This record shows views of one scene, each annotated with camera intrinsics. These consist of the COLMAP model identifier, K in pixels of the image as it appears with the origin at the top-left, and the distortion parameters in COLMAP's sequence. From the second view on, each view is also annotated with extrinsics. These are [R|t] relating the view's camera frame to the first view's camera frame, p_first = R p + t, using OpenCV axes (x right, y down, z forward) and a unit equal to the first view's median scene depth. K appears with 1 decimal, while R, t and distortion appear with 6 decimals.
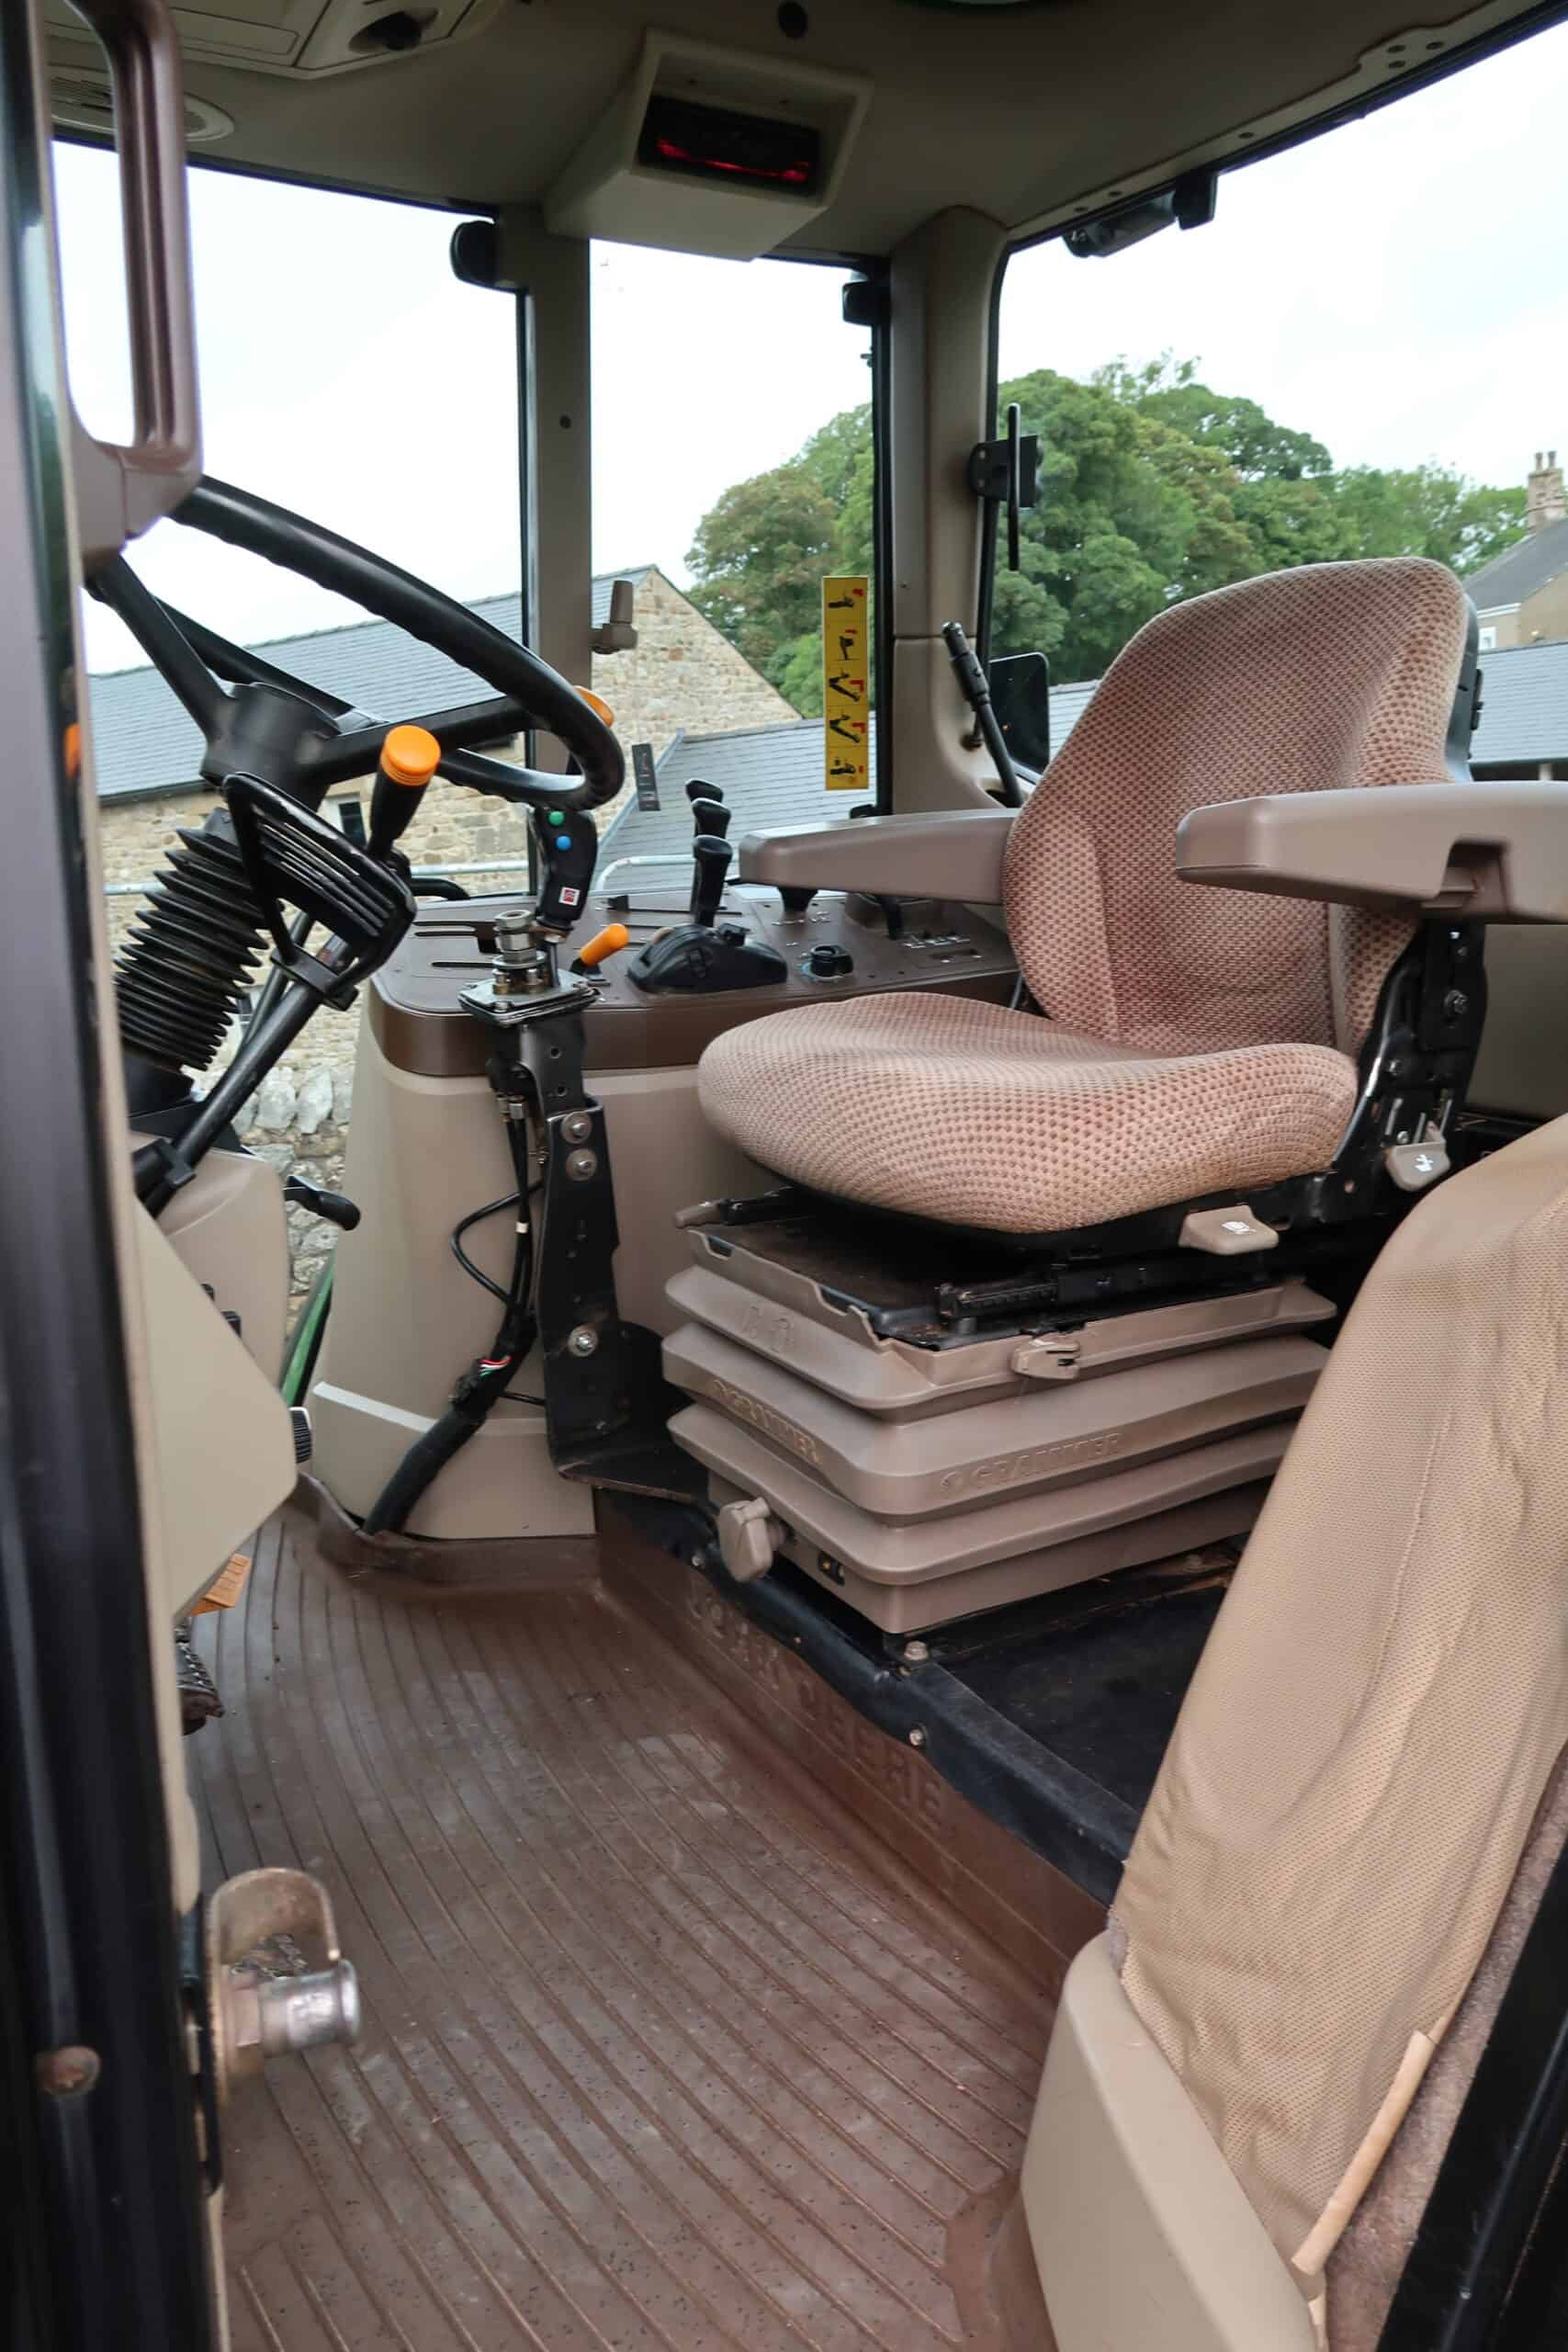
lens RADIAL K [[1607.7, 0, 796.7], [0, 1607.7, 1175.5], [0, 0, 1]] dist [-0.031455, -0.000737]
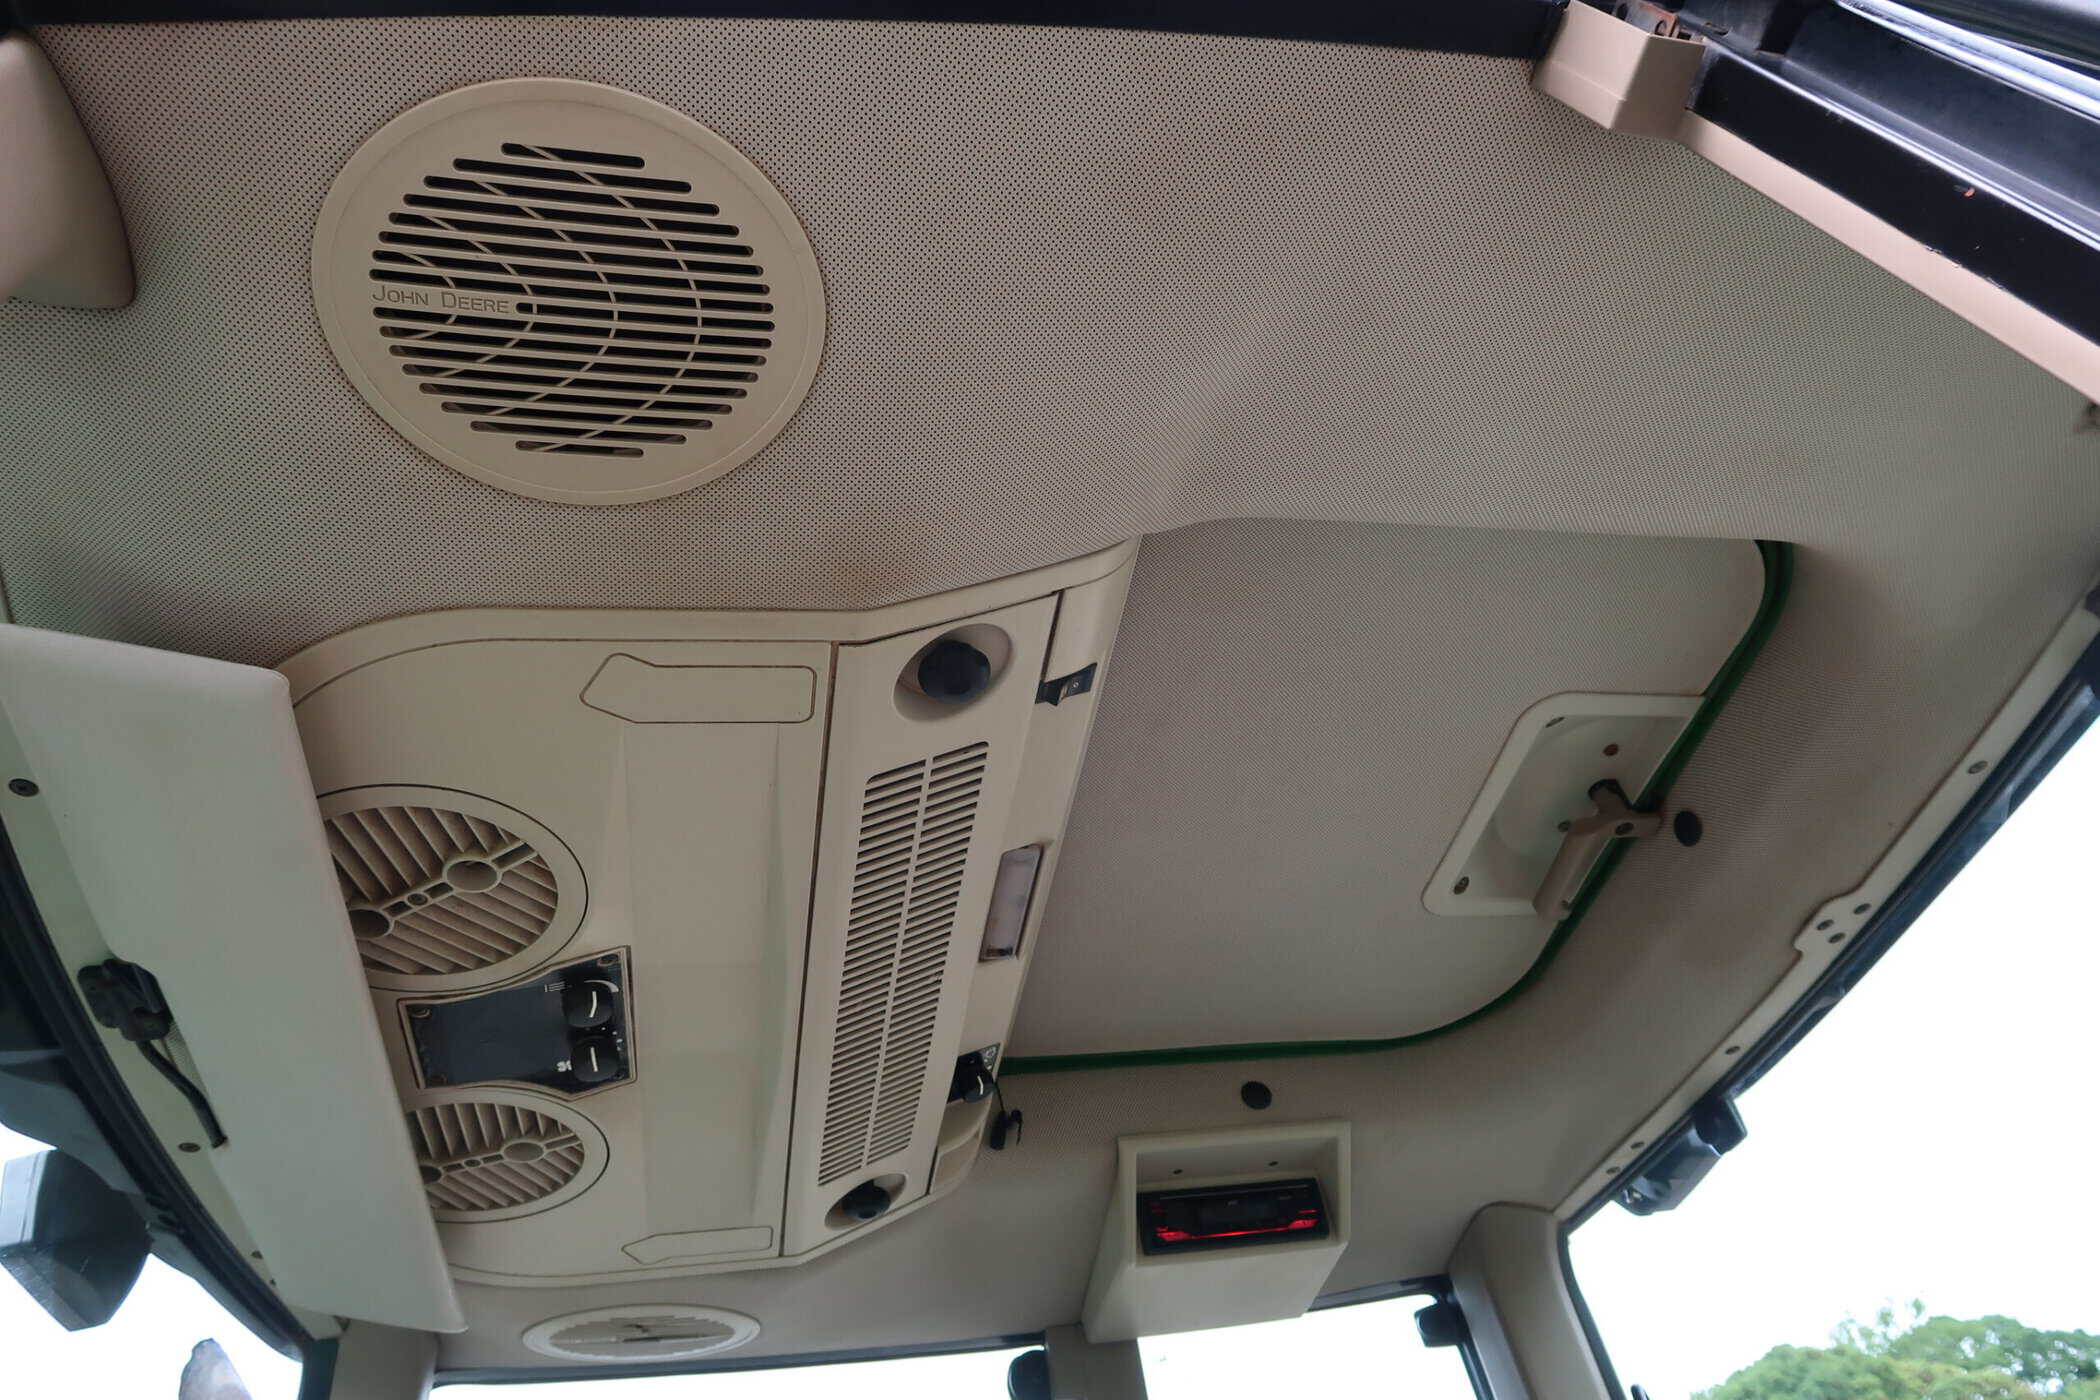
lens RADIAL K [[1440.6, 0, 1050.0], [0, 1440.6, 700.0], [0, 0, 1]] dist [-0.028278, 0.007132]
pose [[0.926627, -0.343023, -0.153940, 0.084574], [0.068035, 0.555651, -0.828627, -0.060761], [0.369775, 0.757355, 0.538219, 0.166434]]
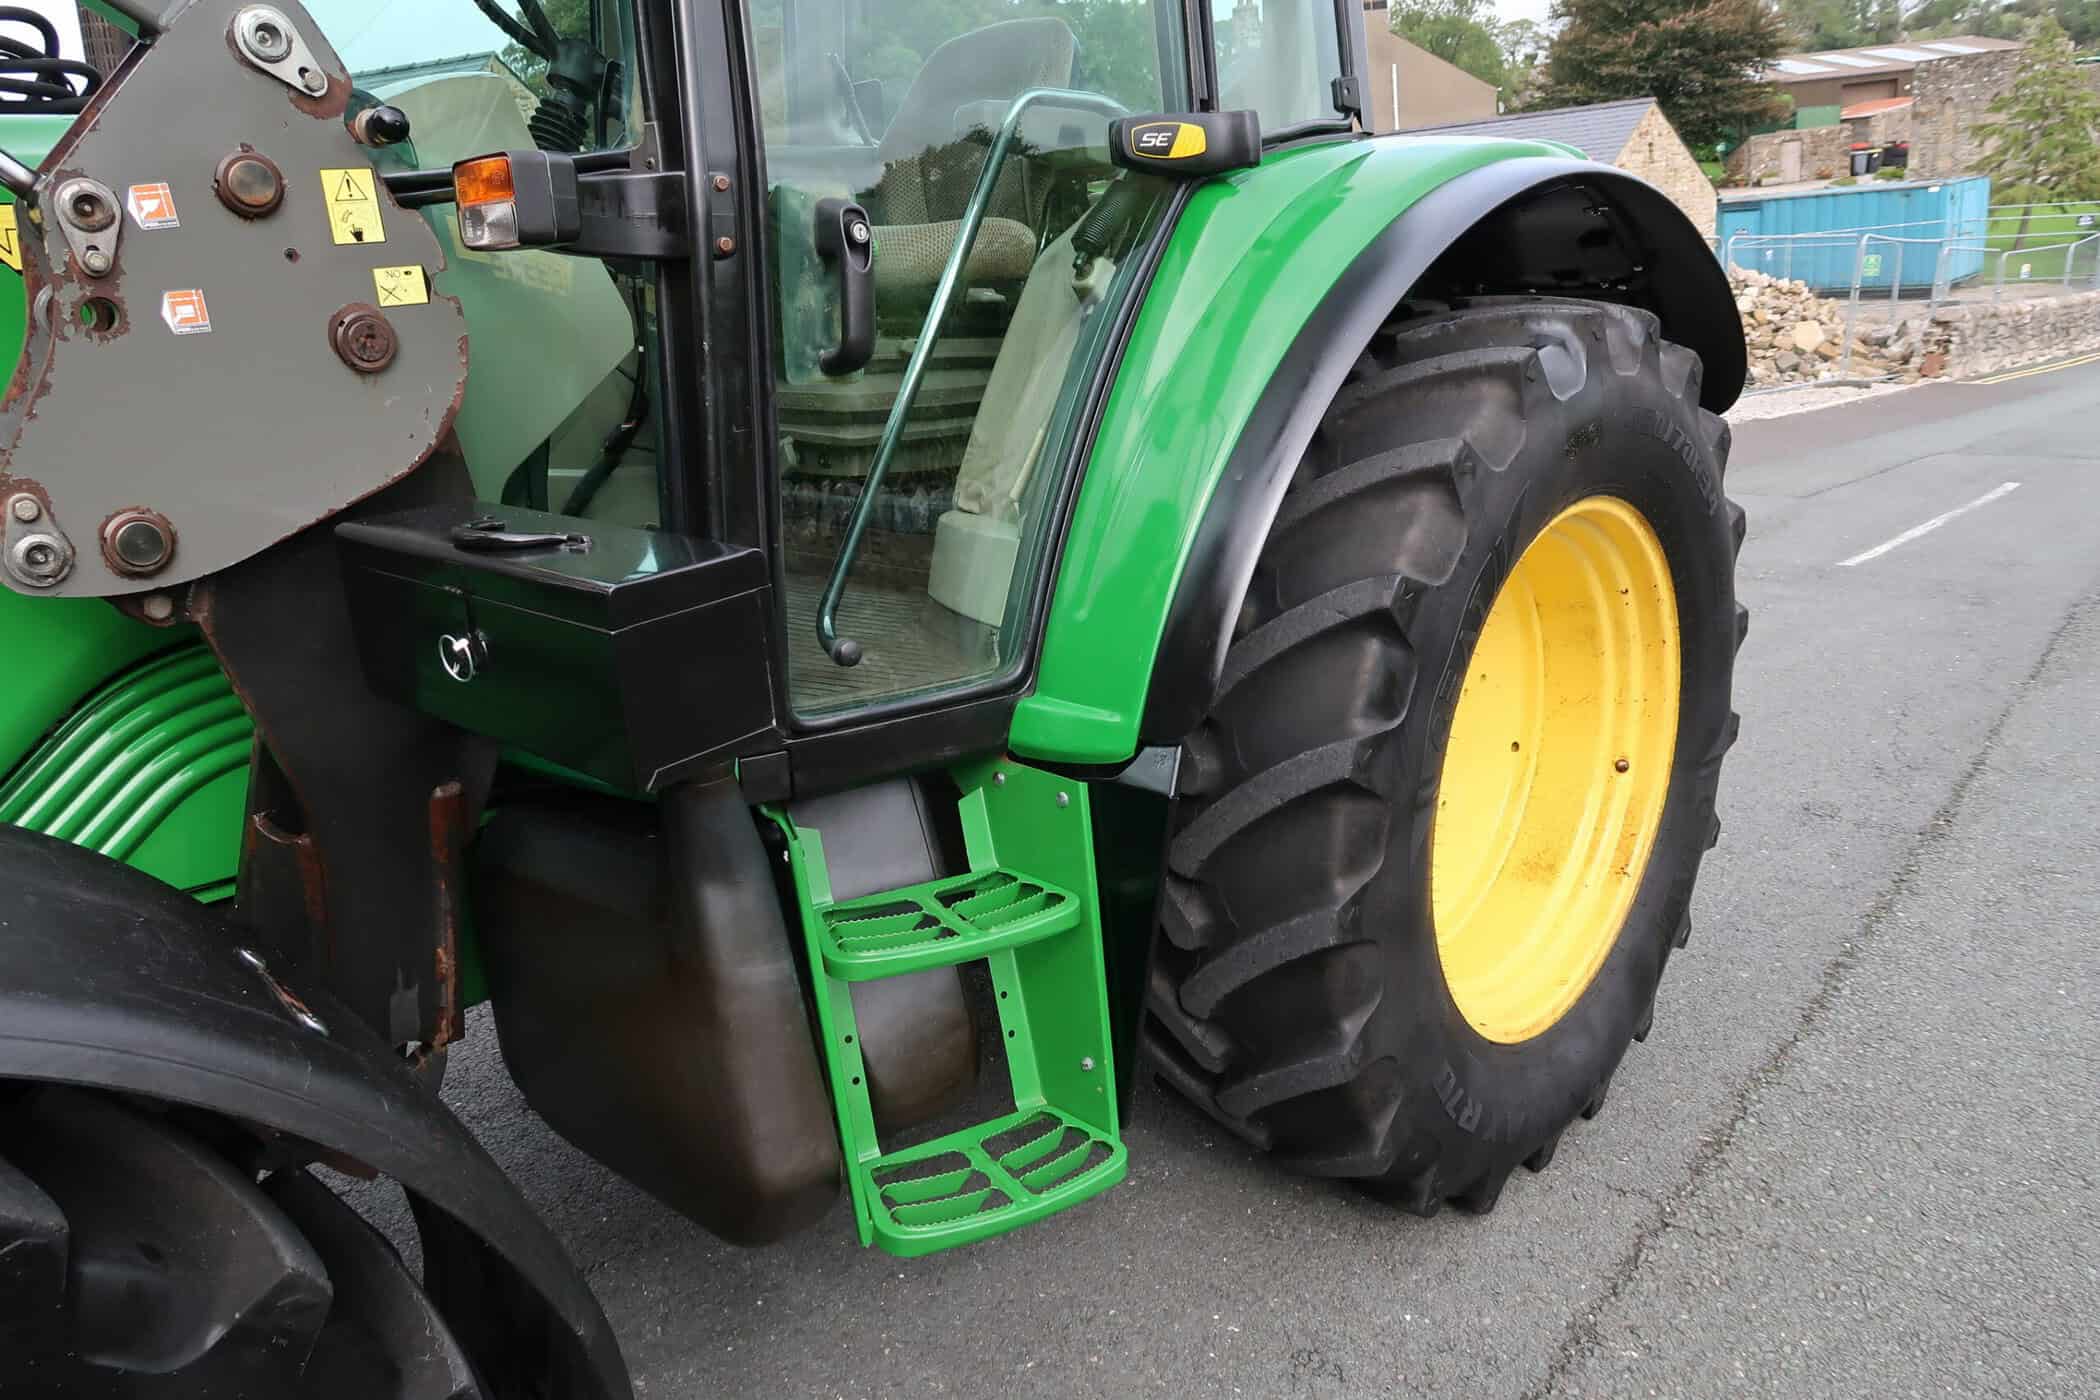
lens RADIAL K [[1435.1, 0, 1037.1], [0, 1435.1, 682.7], [0, 0, 1]] dist [-0.011797, 0.000760]
pose [[0.962908, -0.066613, 0.261478, -0.164084], [0.056837, 0.997379, 0.044781, 0.334301], [-0.263776, -0.028258, 0.964170, -0.711460]]
